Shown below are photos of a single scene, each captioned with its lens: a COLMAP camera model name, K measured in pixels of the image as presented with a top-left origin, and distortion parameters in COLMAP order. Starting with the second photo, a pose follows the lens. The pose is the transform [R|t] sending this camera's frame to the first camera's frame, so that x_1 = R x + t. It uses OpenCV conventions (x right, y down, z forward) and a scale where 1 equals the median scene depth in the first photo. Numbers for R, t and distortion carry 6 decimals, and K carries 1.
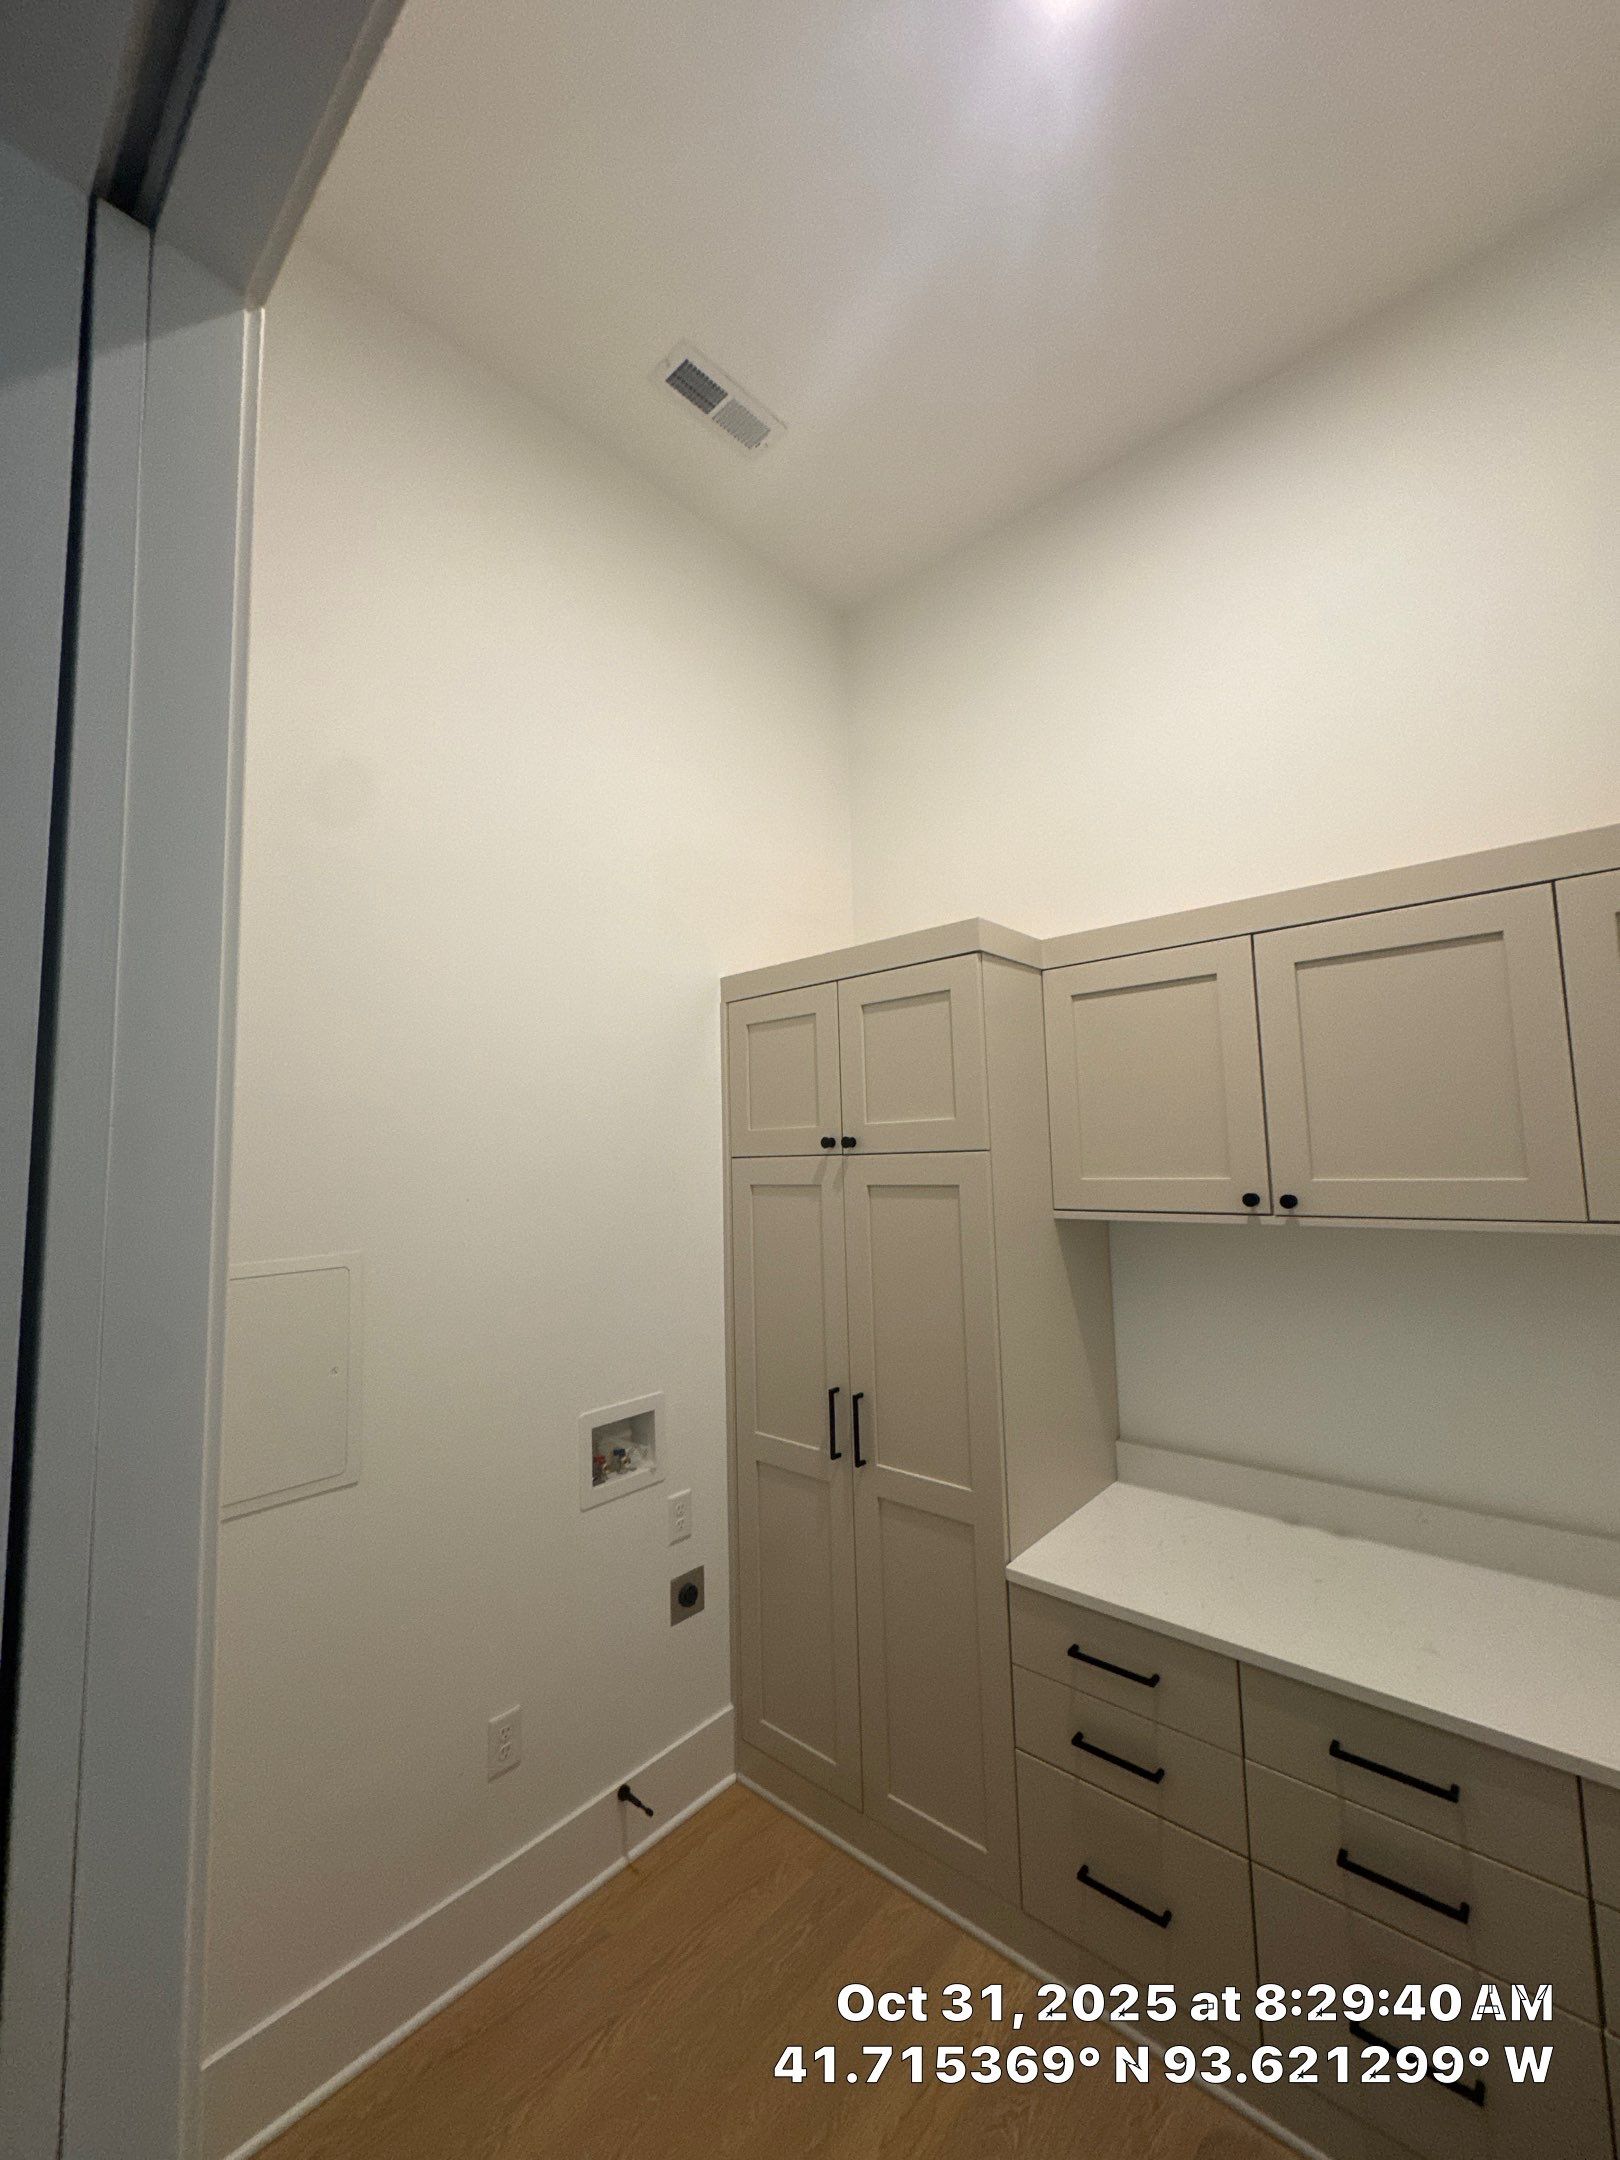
lens RADIAL K [[855.8, 0, 807.1], [0, 855.8, 1081.2], [0, 0, 1]] dist [-0.002503, -0.000134]
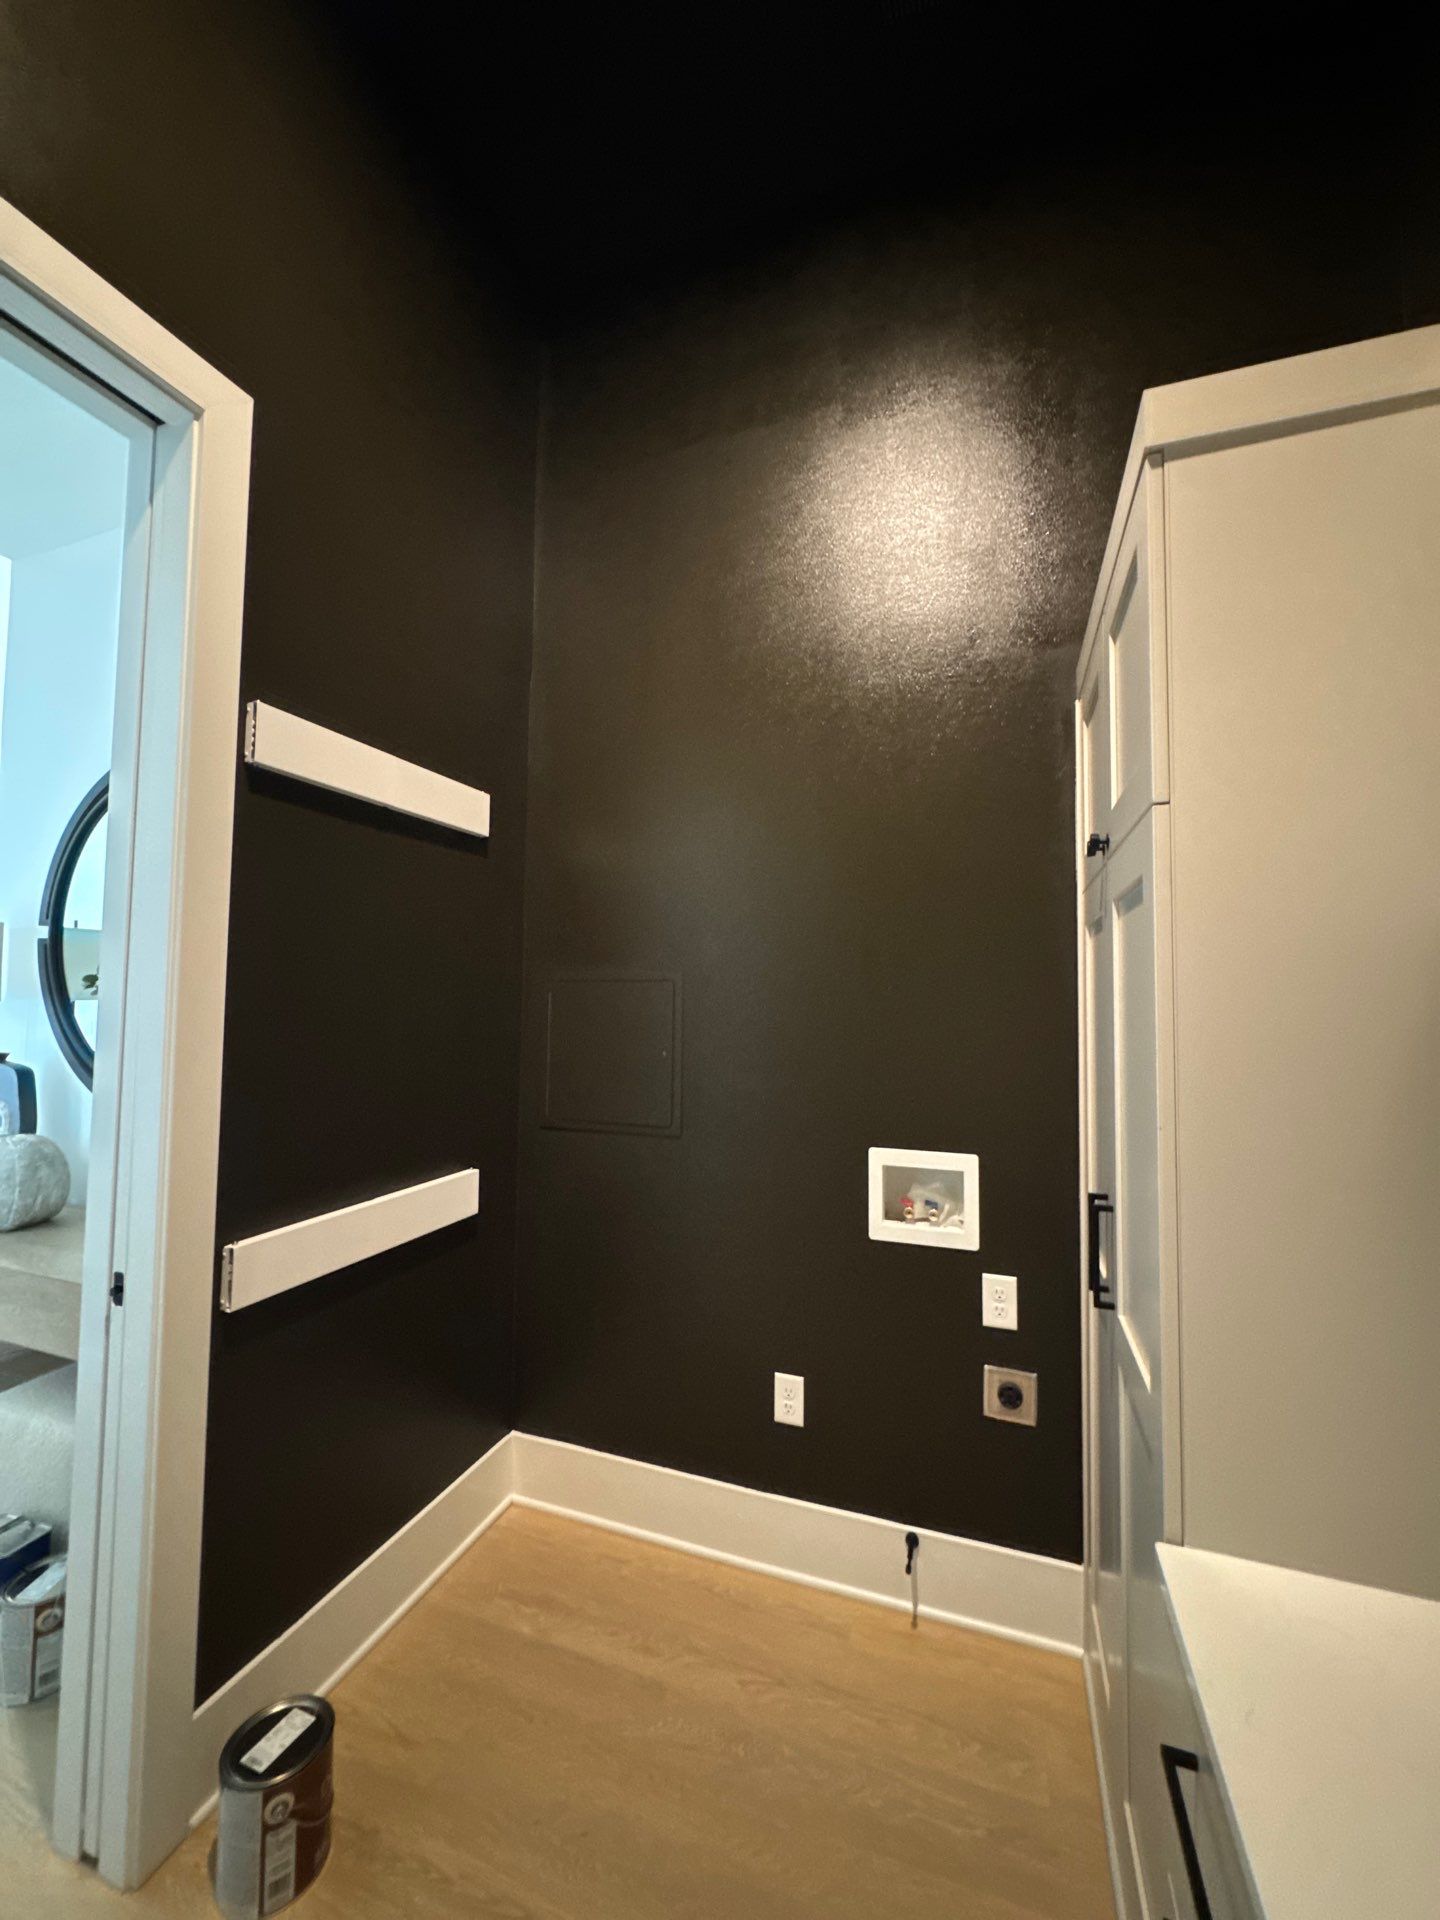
lens RADIAL K [[760.7, 0, 718.7], [0, 760.7, 962.0], [0, 0, 1]] dist [-0.002503, -0.000134]
pose [[0.374944, -0.015550, -0.926917, 0.583001], [0.059957, 0.998173, 0.007507, 0.170107], [0.925107, -0.058390, 0.375191, 0.568408]]
